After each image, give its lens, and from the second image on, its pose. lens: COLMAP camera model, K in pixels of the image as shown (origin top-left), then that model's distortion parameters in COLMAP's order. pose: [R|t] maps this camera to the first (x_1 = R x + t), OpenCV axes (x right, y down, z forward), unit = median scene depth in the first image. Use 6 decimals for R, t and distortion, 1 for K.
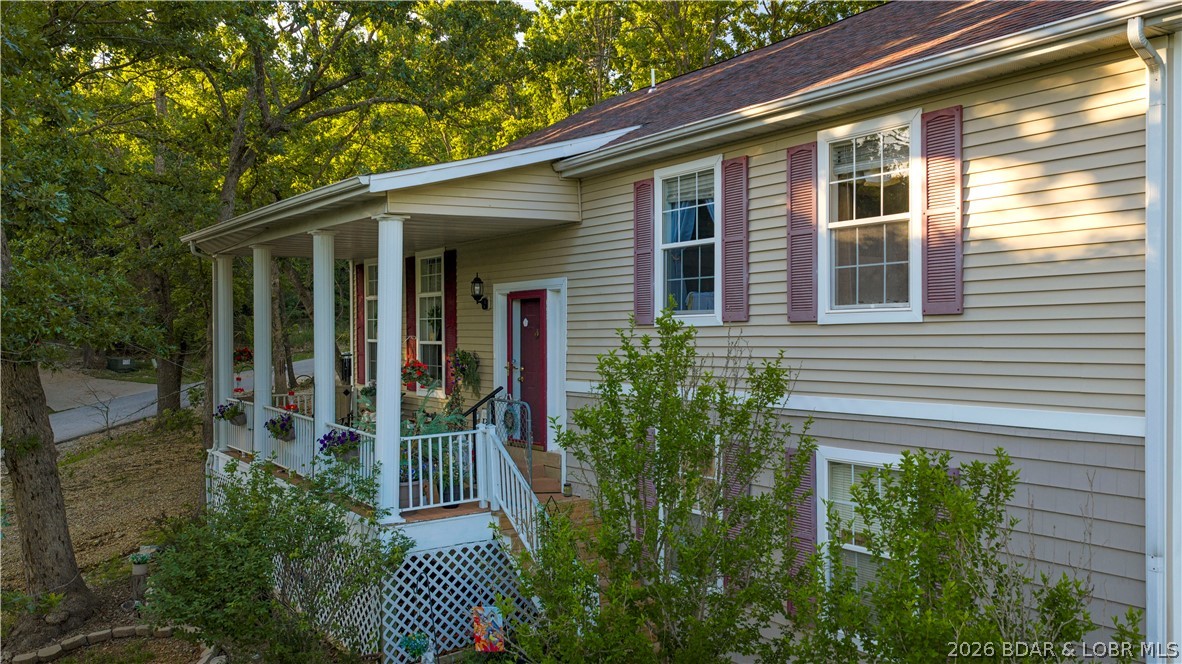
lens RADIAL K [[1001.2, 0, 593.2], [0, 1001.2, 341.3], [0, 0, 1]] dist [0.023102, 0.010457]
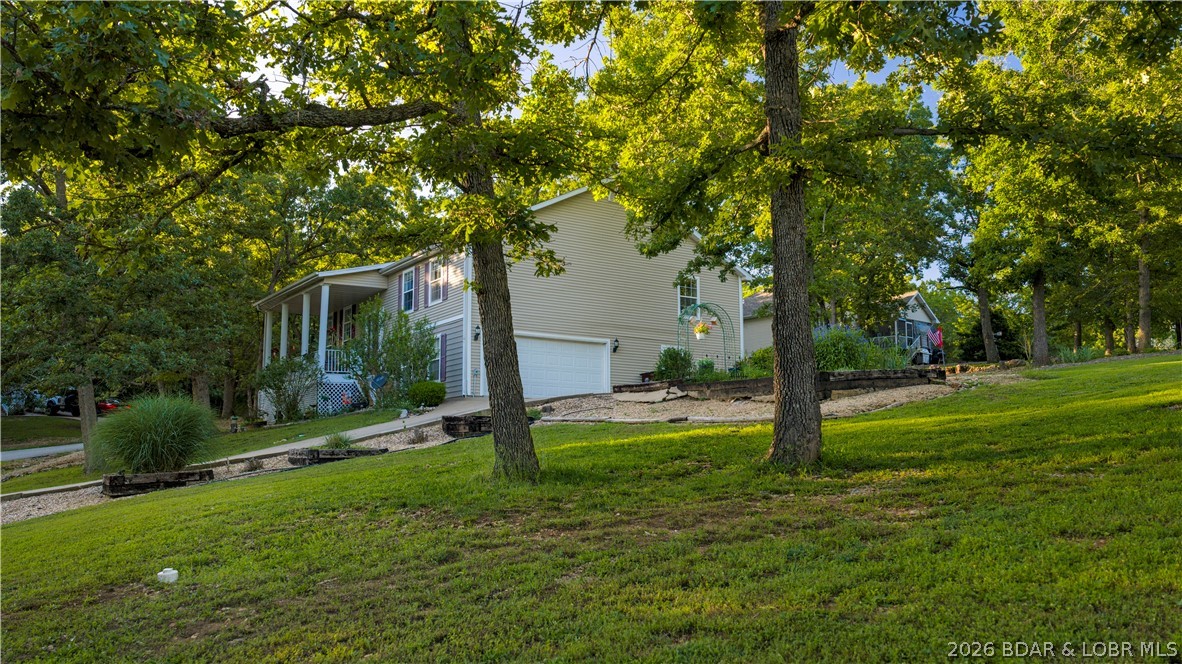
lens RADIAL K [[1001.2, 0, 589.2], [0, 1001.2, 335.4], [0, 0, 1]] dist [0.023102, 0.010457]
pose [[0.999972, 0.001687, -0.007352, 0.744483], [-0.002777, 0.988556, -0.150831, 0.577023], [0.007013, 0.150847, 0.988532, -2.422895]]
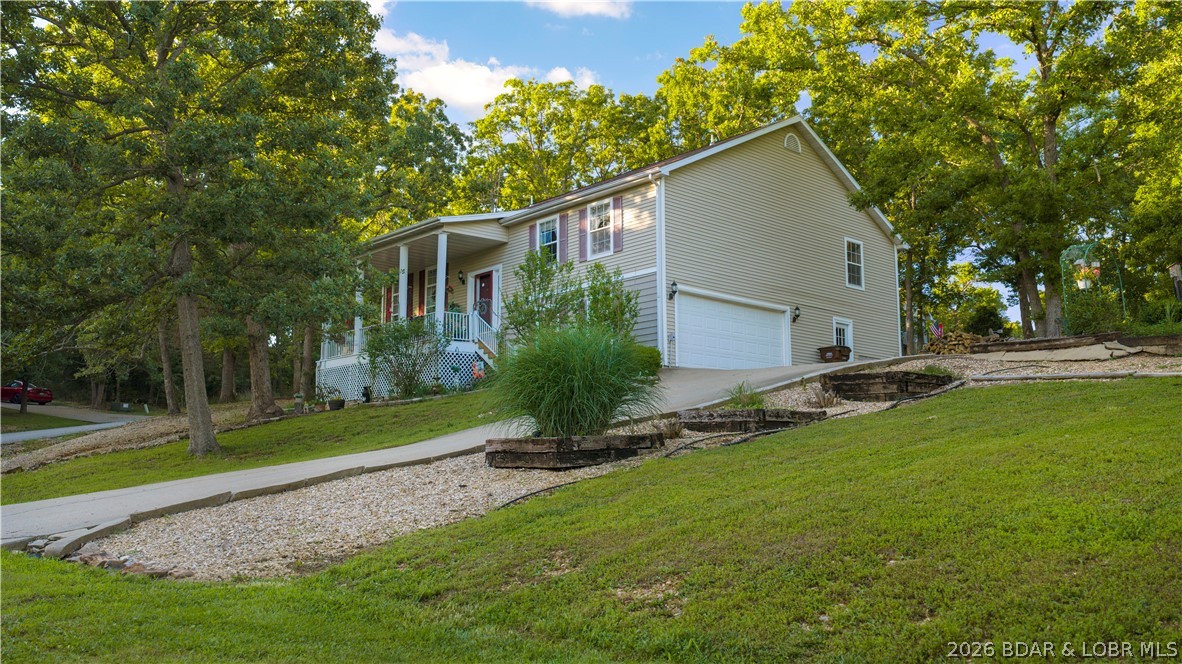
lens RADIAL K [[1001.2, 0, 589.1], [0, 1001.2, 327.2], [0, 0, 1]] dist [0.023102, 0.010457]
pose [[0.990610, 0.025589, 0.134301, -0.170824], [-0.002902, 0.986042, -0.166471, 0.619583], [-0.136687, 0.164518, 0.976858, -1.808602]]
